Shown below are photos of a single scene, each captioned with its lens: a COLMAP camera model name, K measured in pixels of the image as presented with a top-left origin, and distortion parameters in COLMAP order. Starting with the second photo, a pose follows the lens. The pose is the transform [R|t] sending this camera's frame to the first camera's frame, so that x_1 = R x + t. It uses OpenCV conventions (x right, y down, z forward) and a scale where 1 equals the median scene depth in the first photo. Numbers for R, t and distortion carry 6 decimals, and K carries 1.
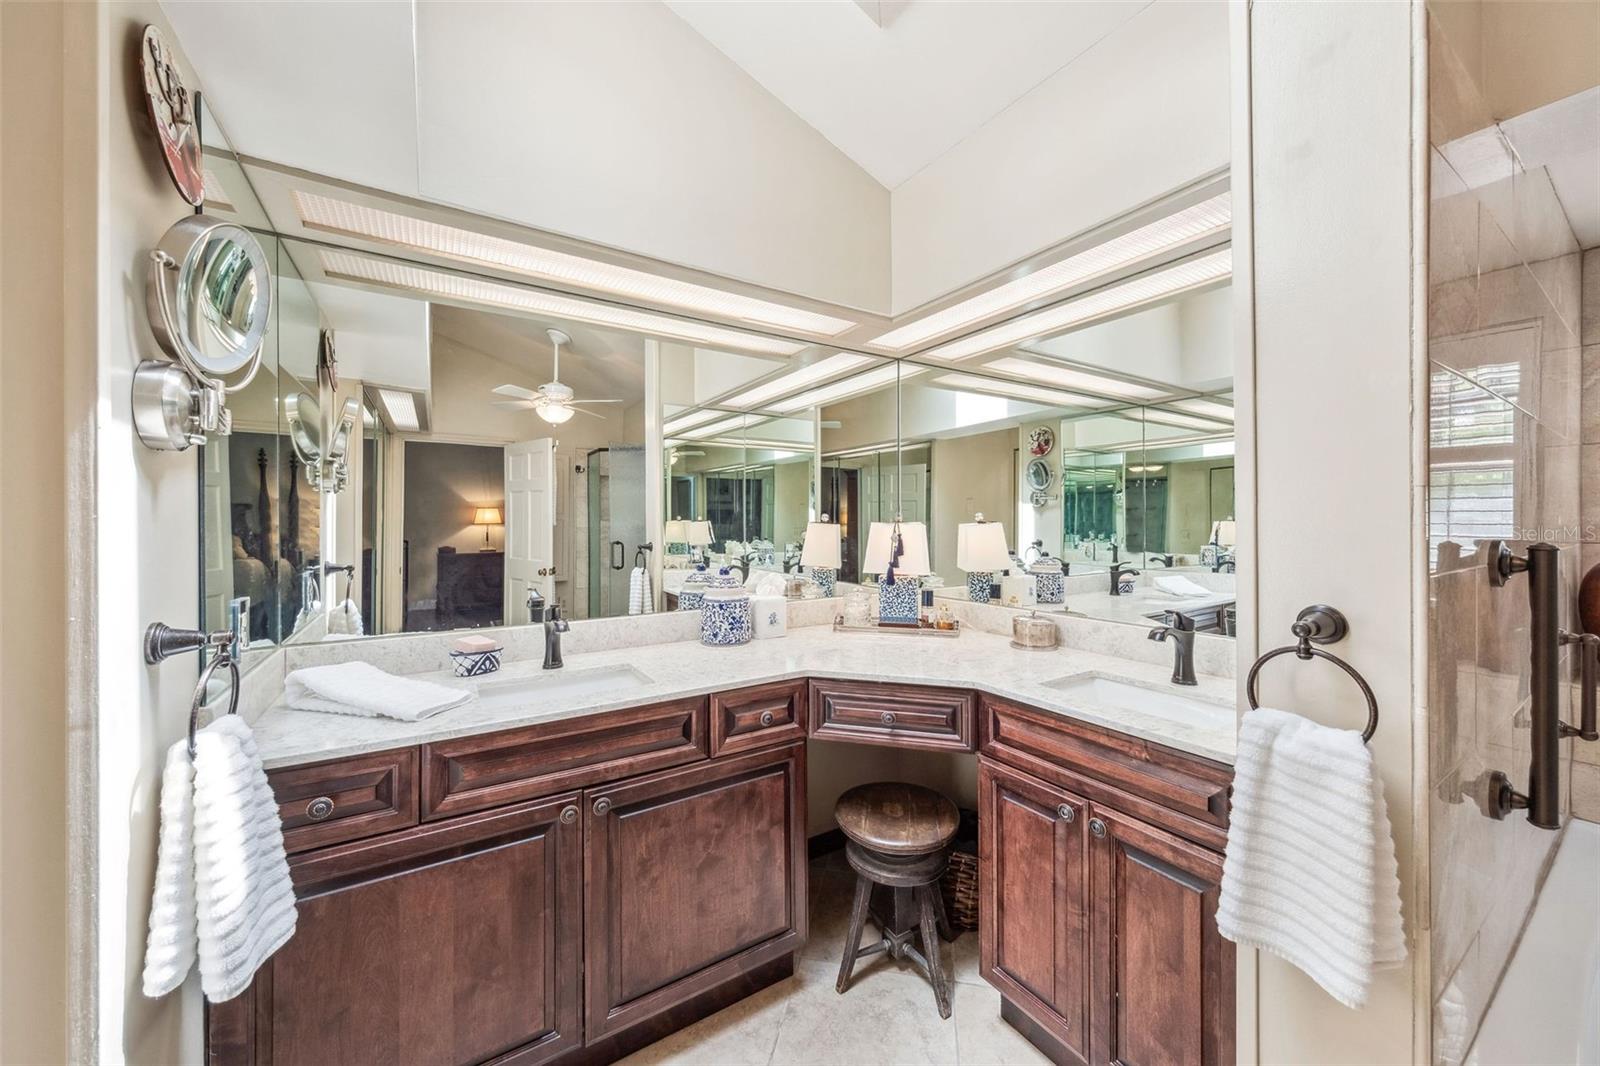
lens RADIAL K [[564.6, 0, 802.7], [0, 564.6, 522.5], [0, 0, 1]] dist [0.002128, -0.001038]
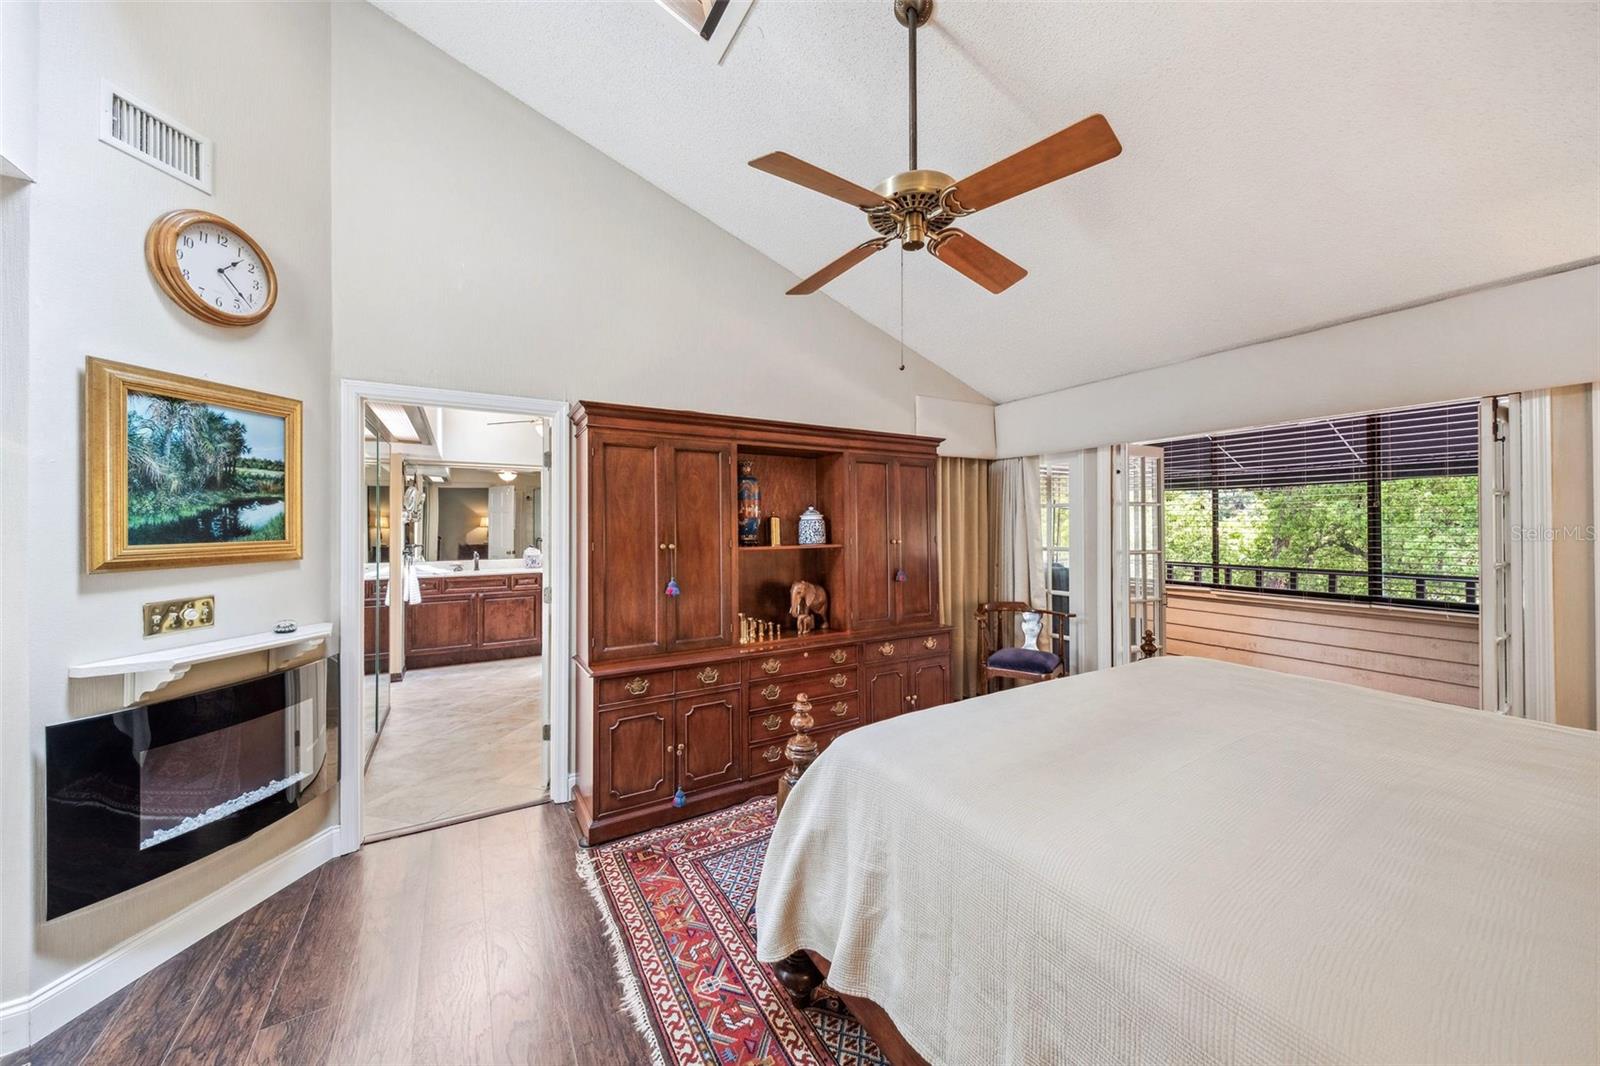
lens RADIAL K [[564.6, 0, 796.1], [0, 564.6, 522.9], [0, 0, 1]] dist [0.002128, -0.001038]
pose [[0.998941, 0.004519, -0.045793, 1.706314], [-0.004410, 0.999987, 0.002487, -0.073580], [0.045804, -0.002283, 0.998948, -2.450353]]
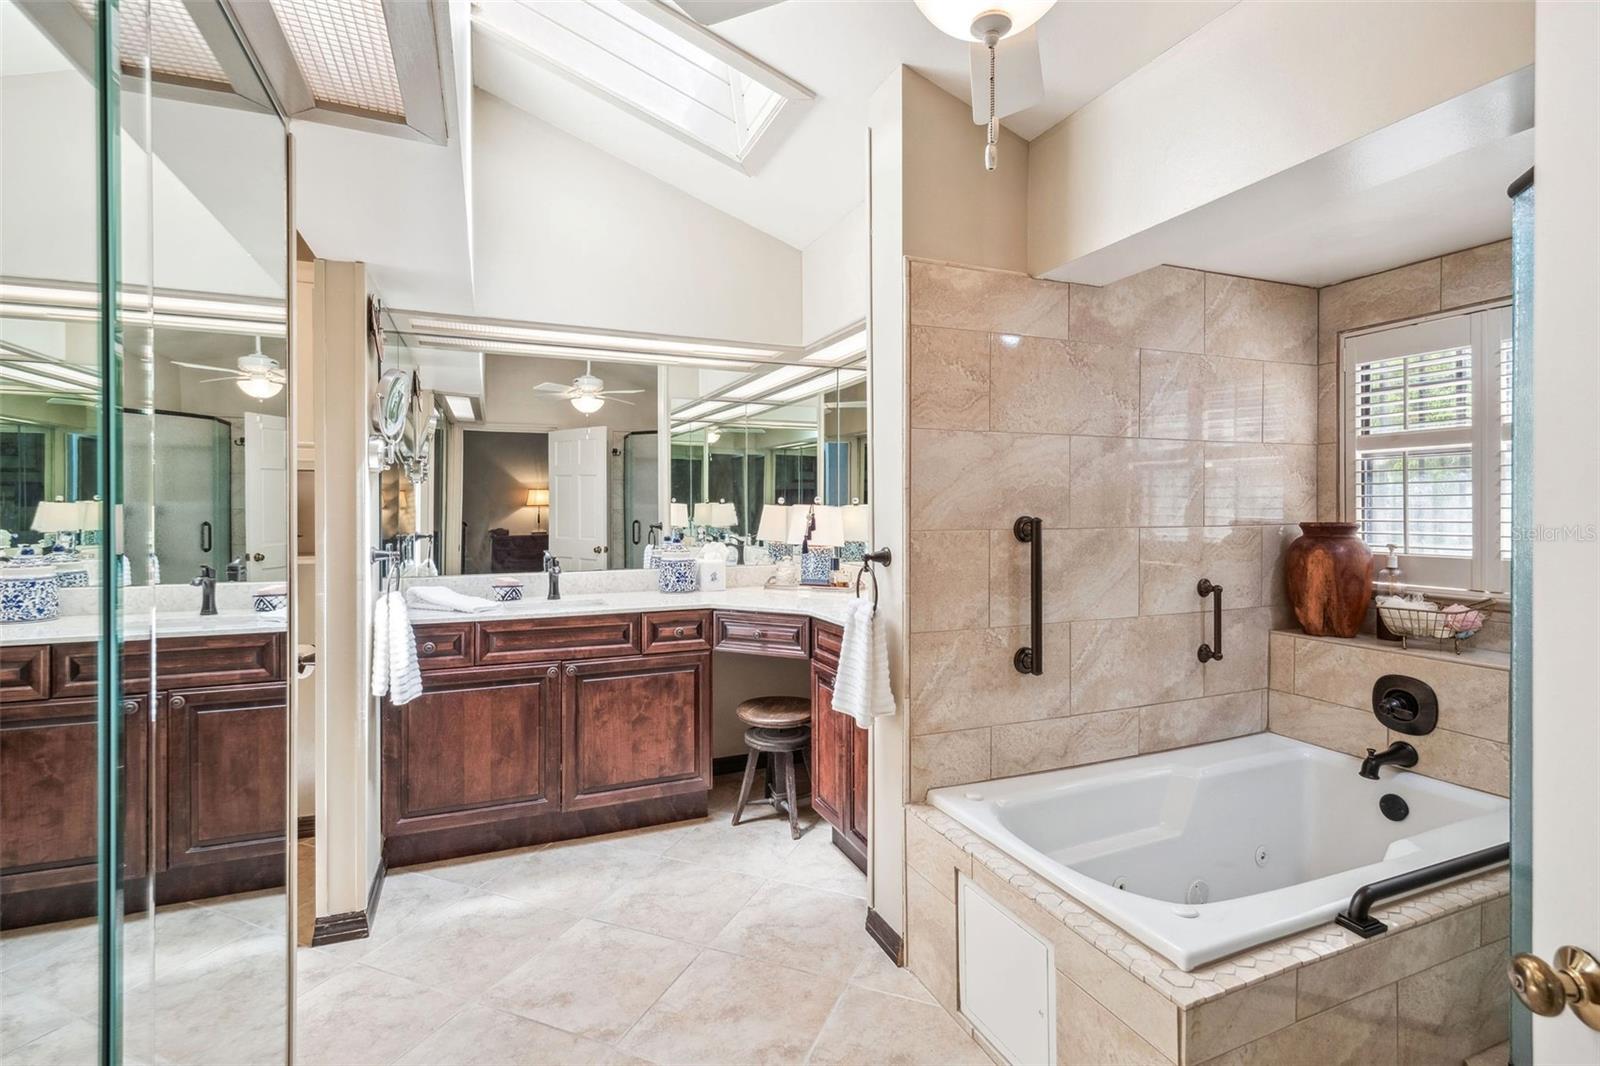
lens RADIAL K [[741.5, 0, 798.0], [0, 741.5, 508.5], [0, 0, 1]] dist [0.010926, -0.000144]
pose [[0.982594, 0.004014, -0.185724, 0.529369], [-0.003155, 0.999983, 0.004919, 0.000441], [0.185741, -0.004248, 0.982590, -0.776582]]
